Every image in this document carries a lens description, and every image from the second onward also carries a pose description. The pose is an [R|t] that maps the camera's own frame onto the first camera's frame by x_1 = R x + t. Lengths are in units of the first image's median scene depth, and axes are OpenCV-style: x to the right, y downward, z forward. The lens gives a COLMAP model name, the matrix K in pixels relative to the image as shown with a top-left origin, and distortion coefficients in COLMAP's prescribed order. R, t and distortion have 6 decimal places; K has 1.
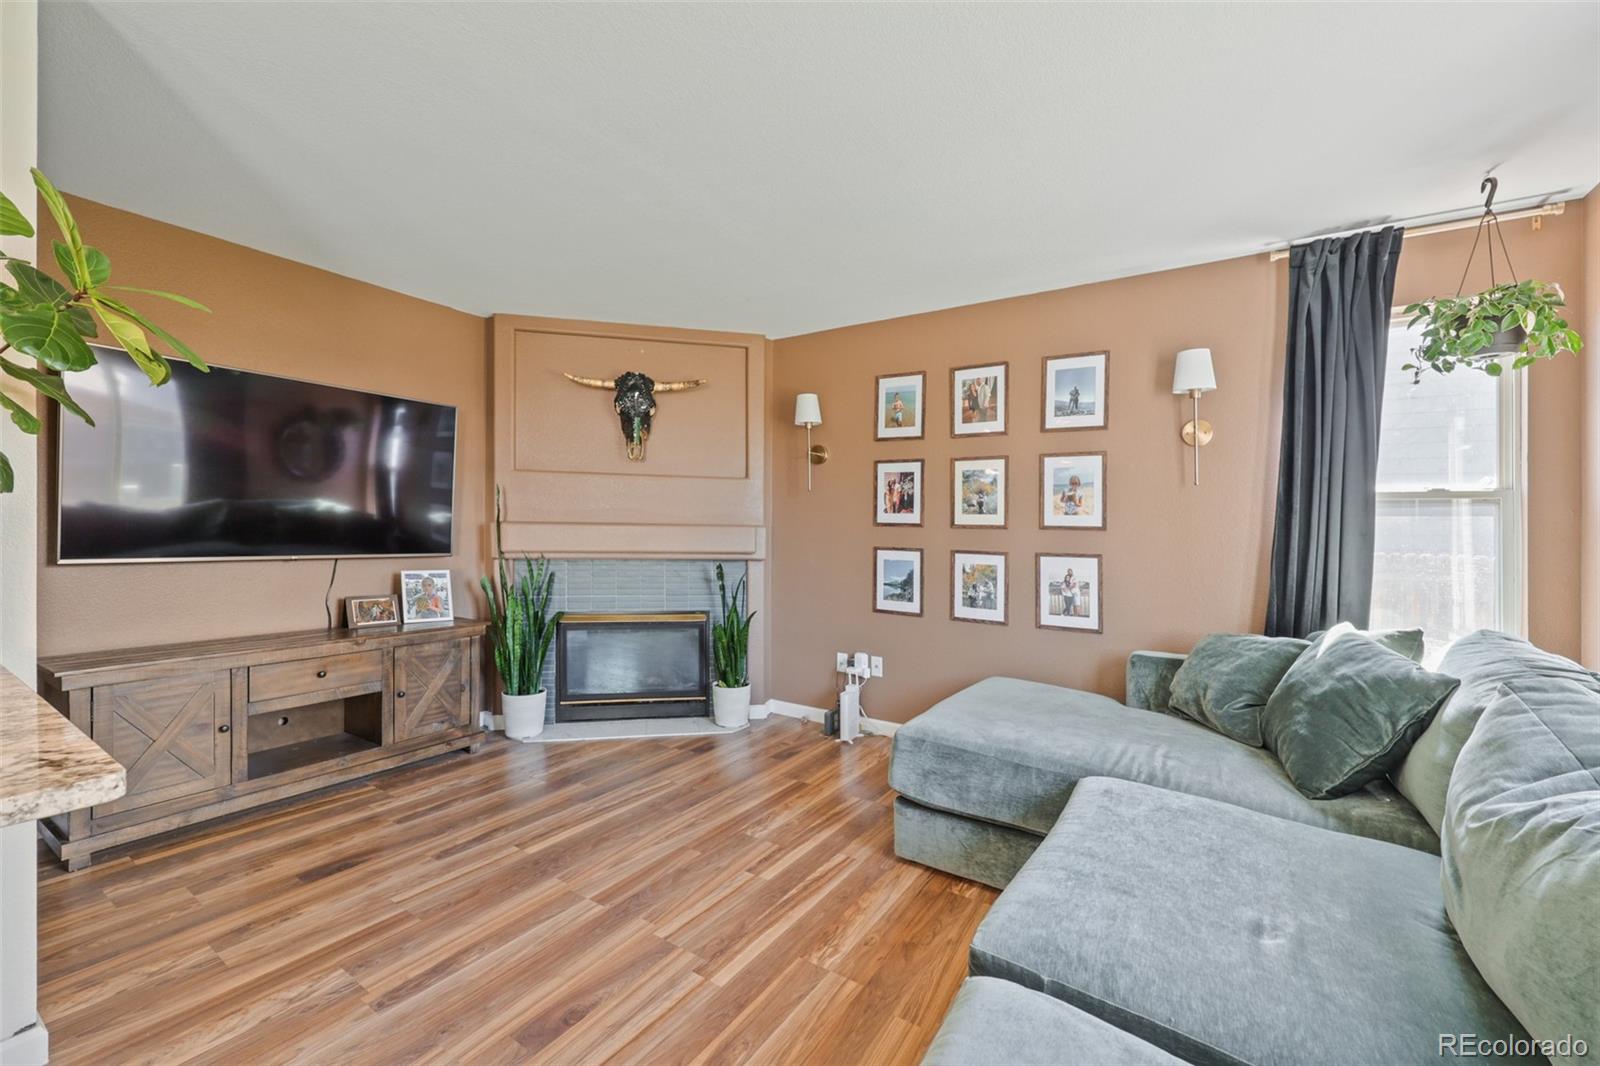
lens RADIAL K [[645.6, 0, 794.9], [0, 645.6, 516.6], [0, 0, 1]] dist [-0.009103, 0.000701]
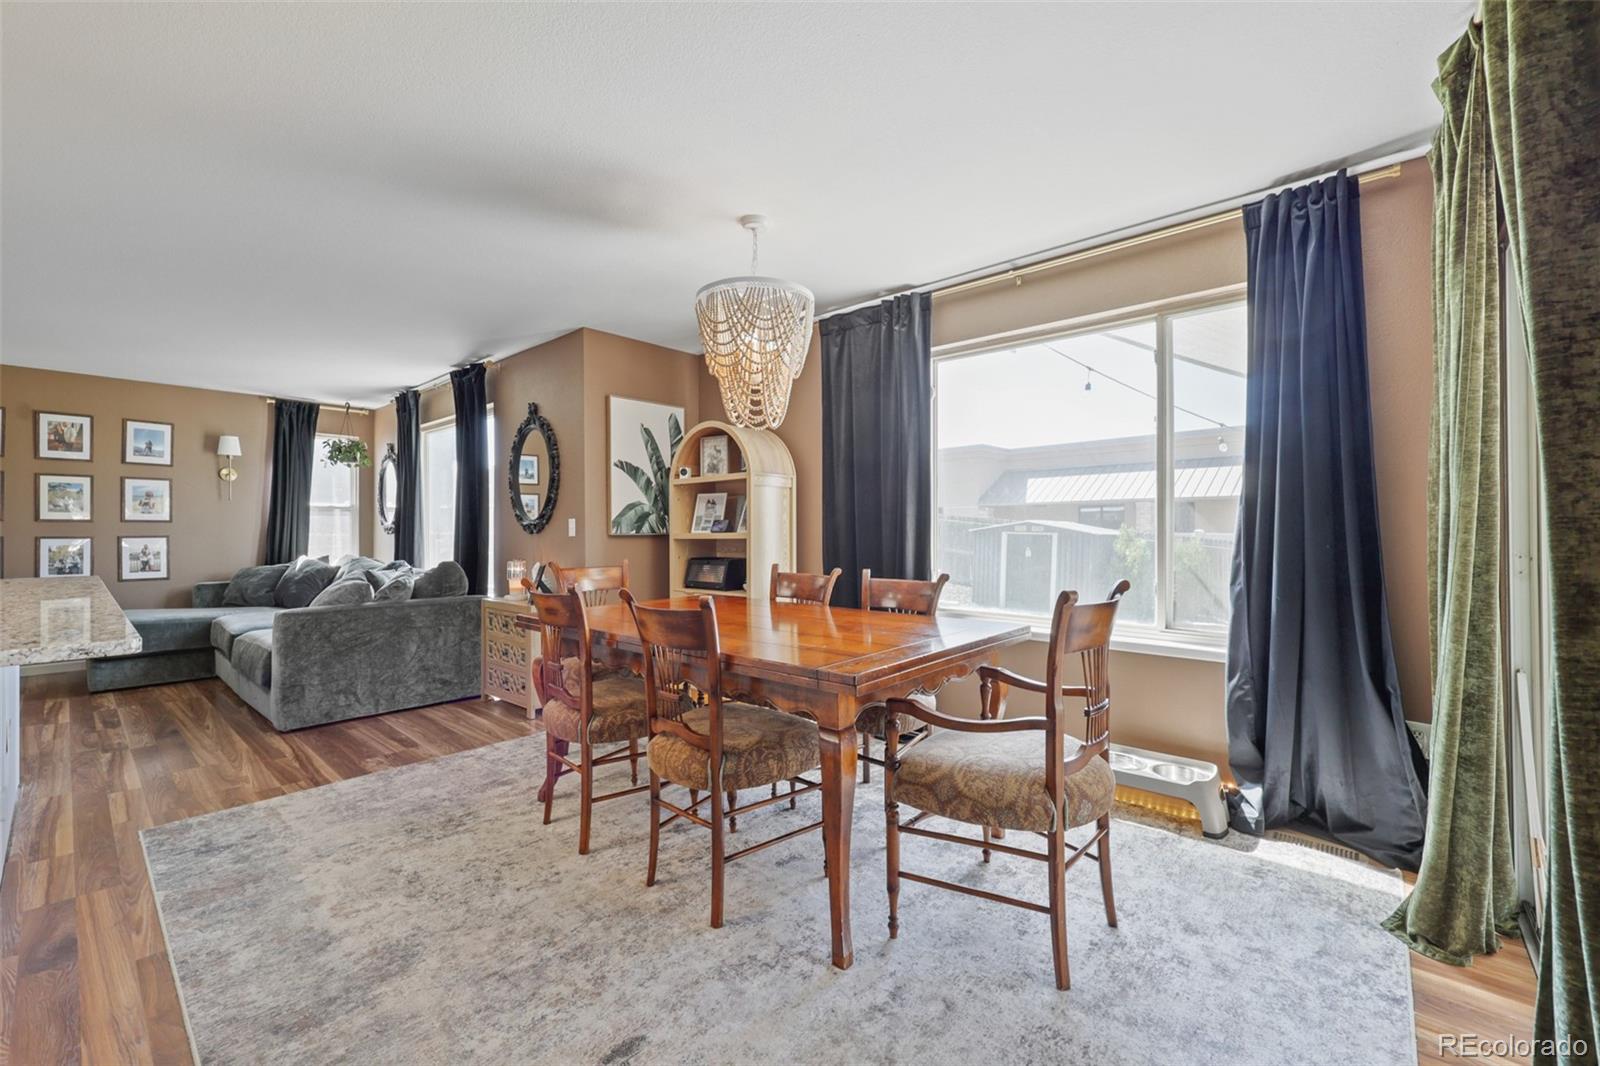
lens RADIAL K [[645.6, 0, 806.4], [0, 645.6, 528.9], [0, 0, 1]] dist [-0.009103, 0.000701]
pose [[0.112472, -0.009940, 0.993605, -1.185445], [-0.004595, 0.999934, 0.010524, 0.013313], [-0.993644, -0.005750, 0.112419, -1.049090]]
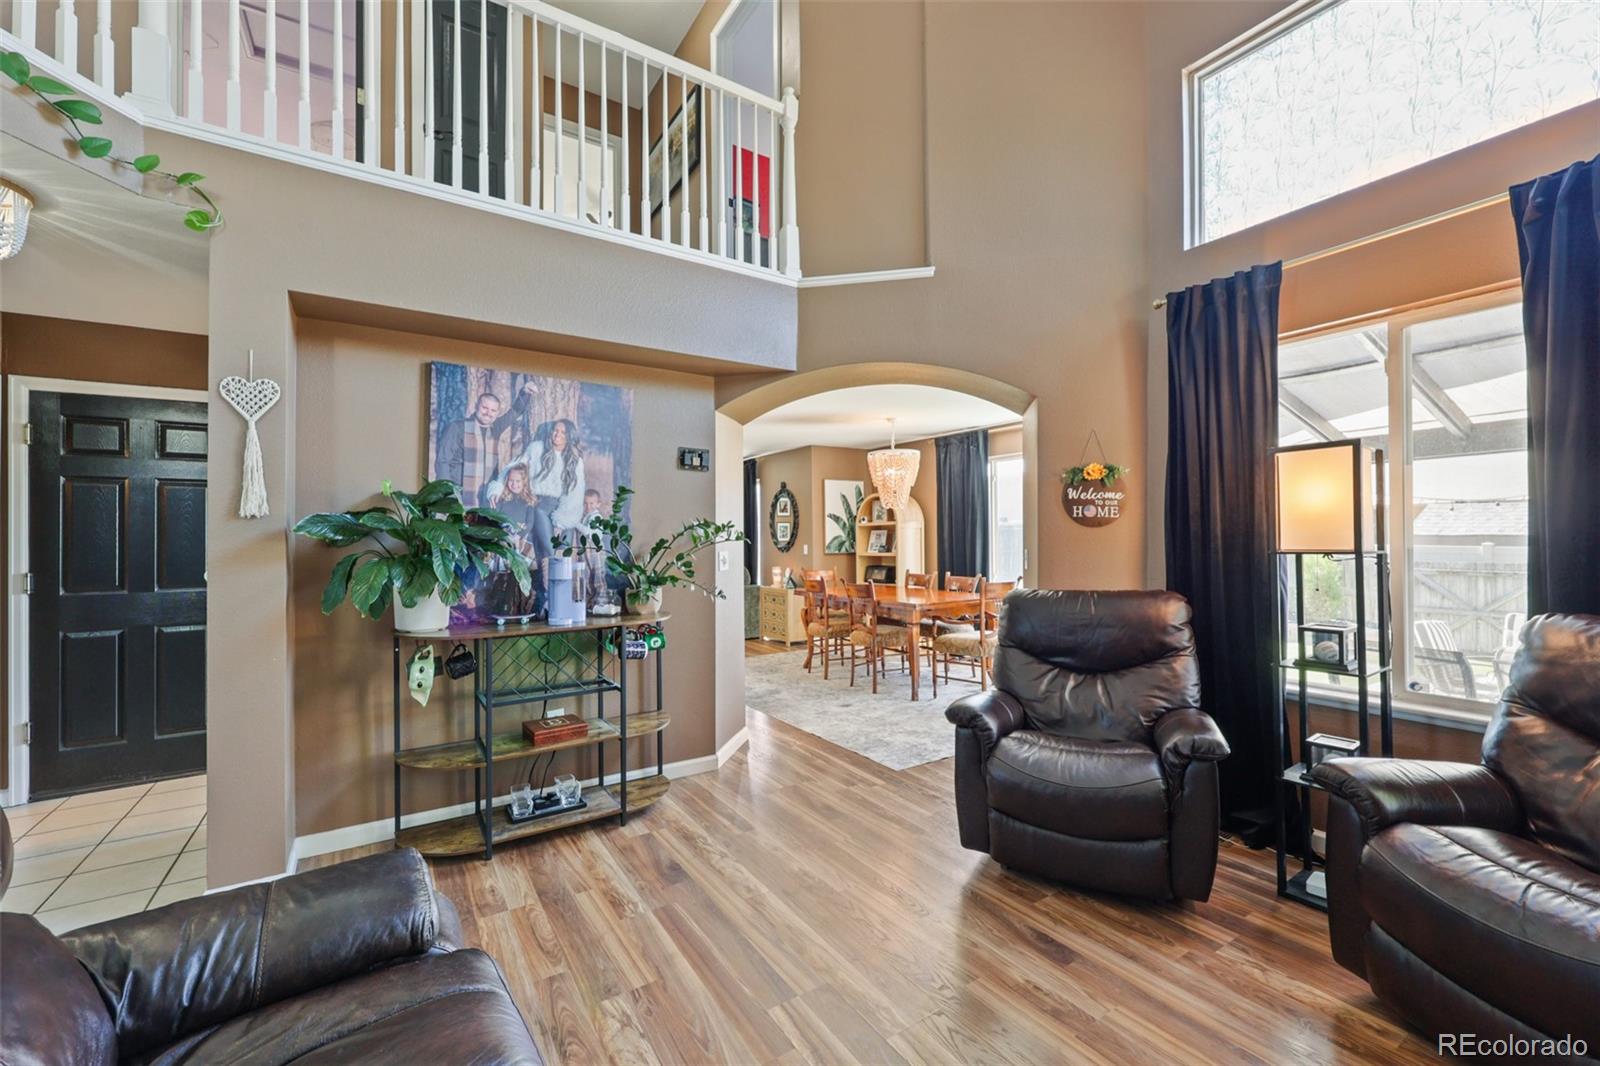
lens RADIAL K [[645.6, 0, 808.1], [0, 645.6, 532.1], [0, 0, 1]] dist [-0.009103, 0.000701]
pose [[0.380792, -0.005707, 0.924643, -2.976367], [0.003732, 0.999982, 0.004634, -0.098132], [-0.924653, 0.001686, 0.380806, -1.622101]]
